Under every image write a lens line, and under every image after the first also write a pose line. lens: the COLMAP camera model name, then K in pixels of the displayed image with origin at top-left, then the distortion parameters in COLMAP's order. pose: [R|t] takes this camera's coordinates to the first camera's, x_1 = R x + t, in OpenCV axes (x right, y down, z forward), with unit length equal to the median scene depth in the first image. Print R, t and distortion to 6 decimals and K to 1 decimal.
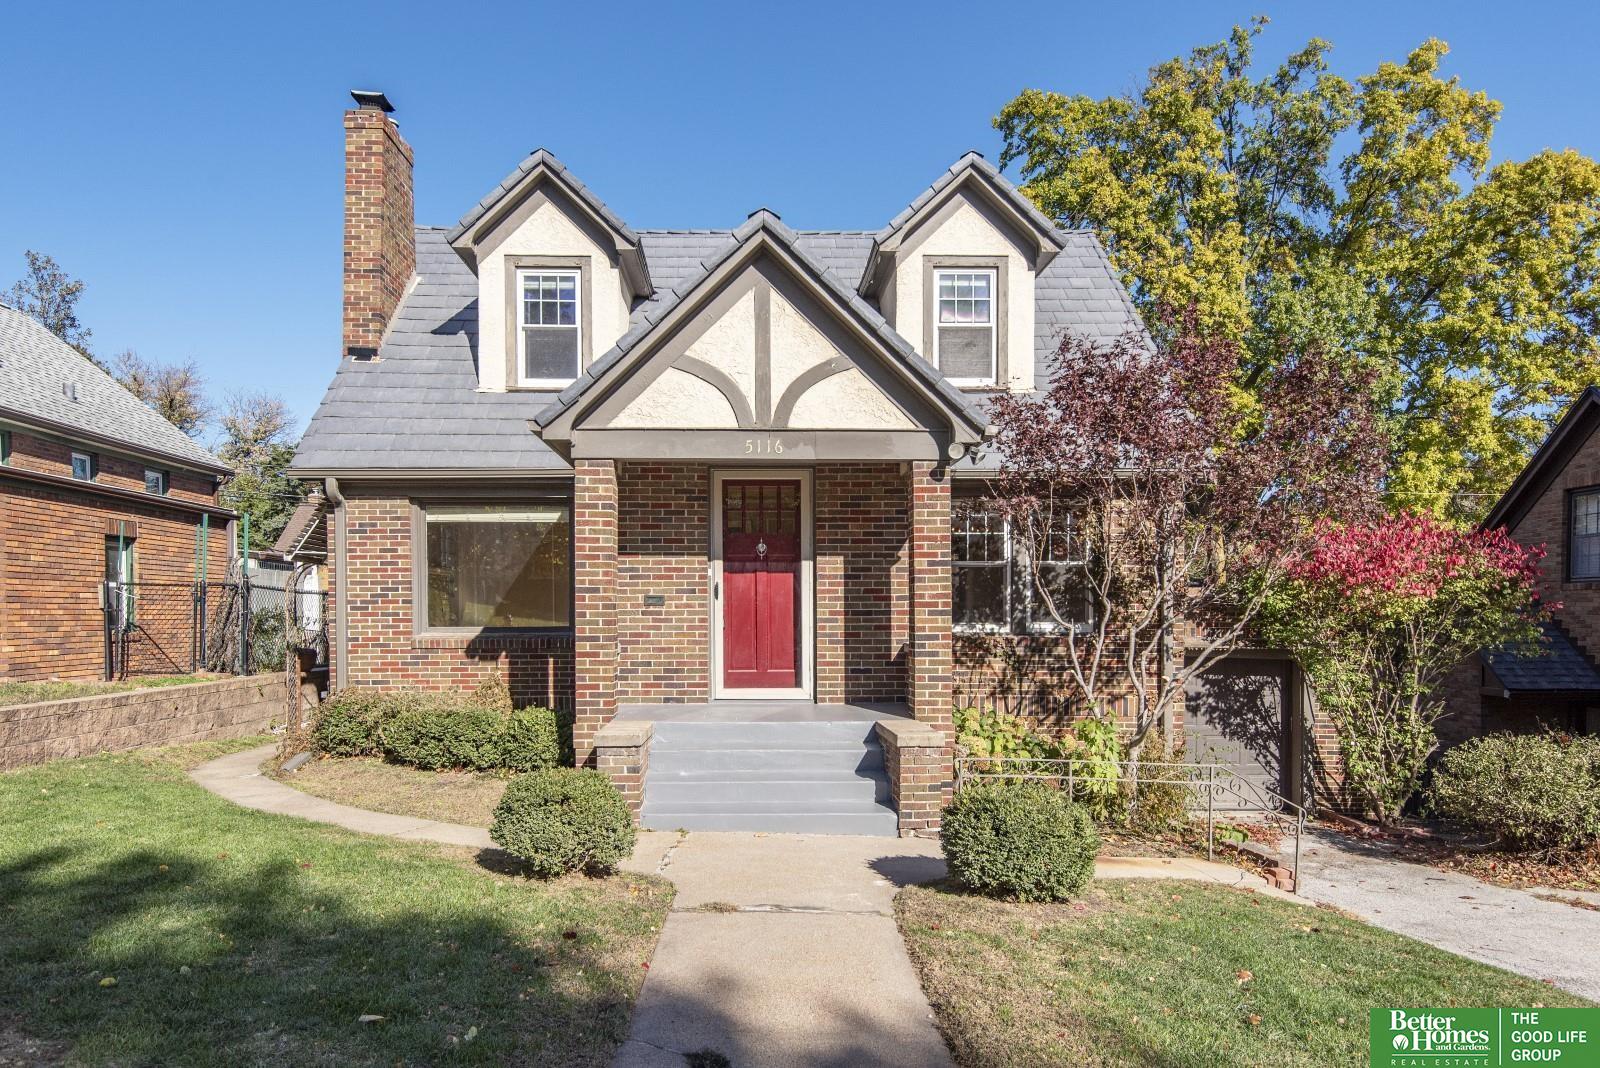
lens RADIAL K [[1032.6, 0, 801.1], [0, 1032.6, 564.4], [0, 0, 1]] dist [0.024338, -0.001198]
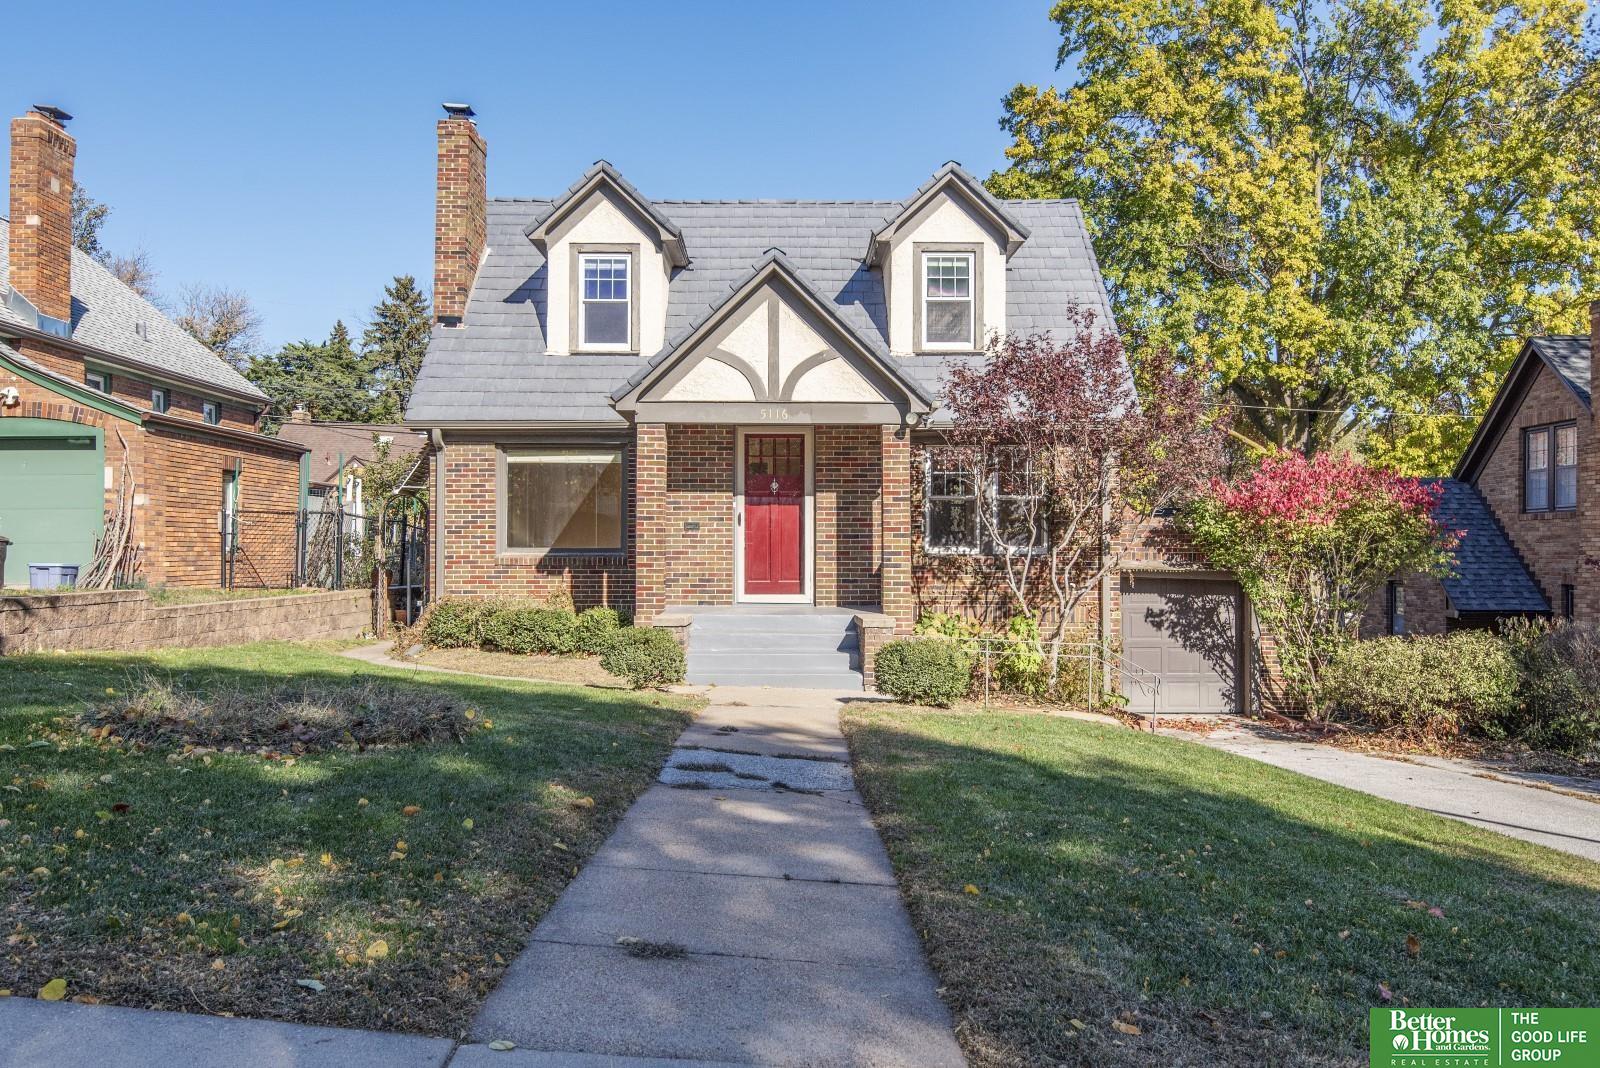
lens RADIAL K [[1330.6, 0, 853.3], [0, 1330.6, 410.5], [0, 0, 1]] dist [-0.009197, -0.002696]
pose [[0.999989, 0.002642, -0.003936, 0.055785], [-0.002865, 0.998329, -0.057708, -0.012054], [0.003777, 0.057719, 0.998326, -0.560426]]
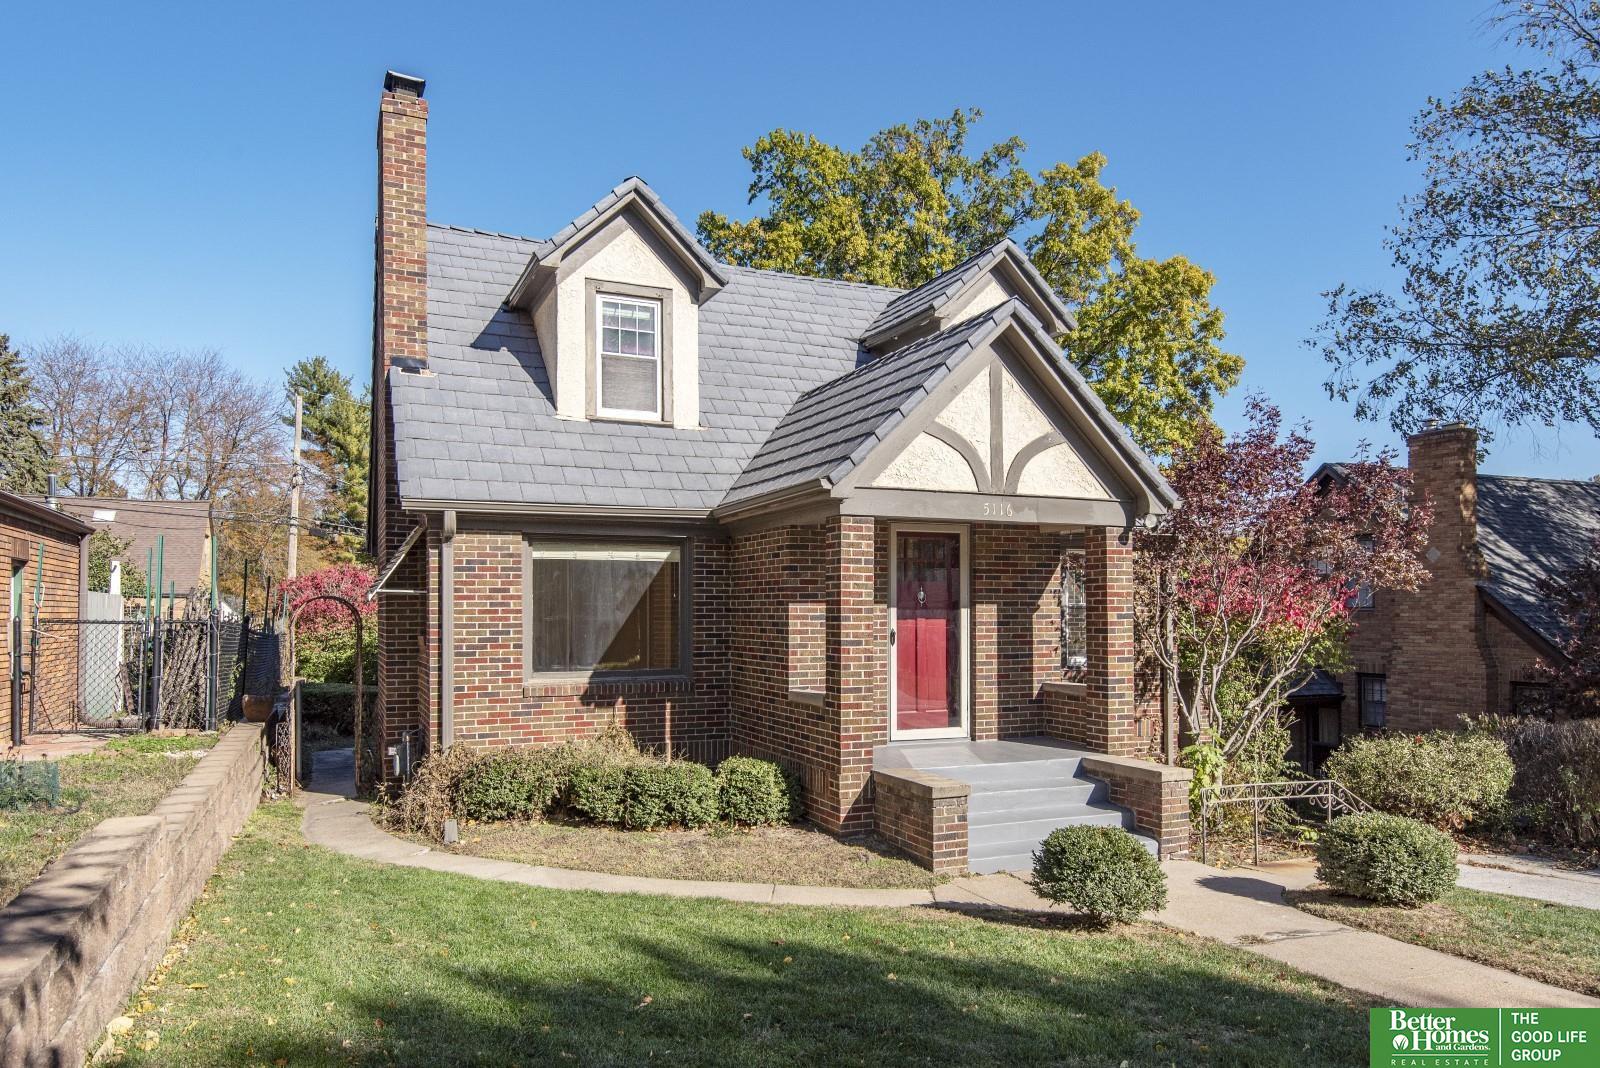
lens RADIAL K [[1039.9, 0, 800.0], [0, 1039.9, 534.0], [0, 0, 1]] dist [0.028265, -0.000583]
pose [[0.926194, 0.028702, 0.375954, -0.465937], [-0.017532, 0.999298, -0.033100, -0.034824], [-0.376641, 0.024065, 0.926047, 0.041924]]
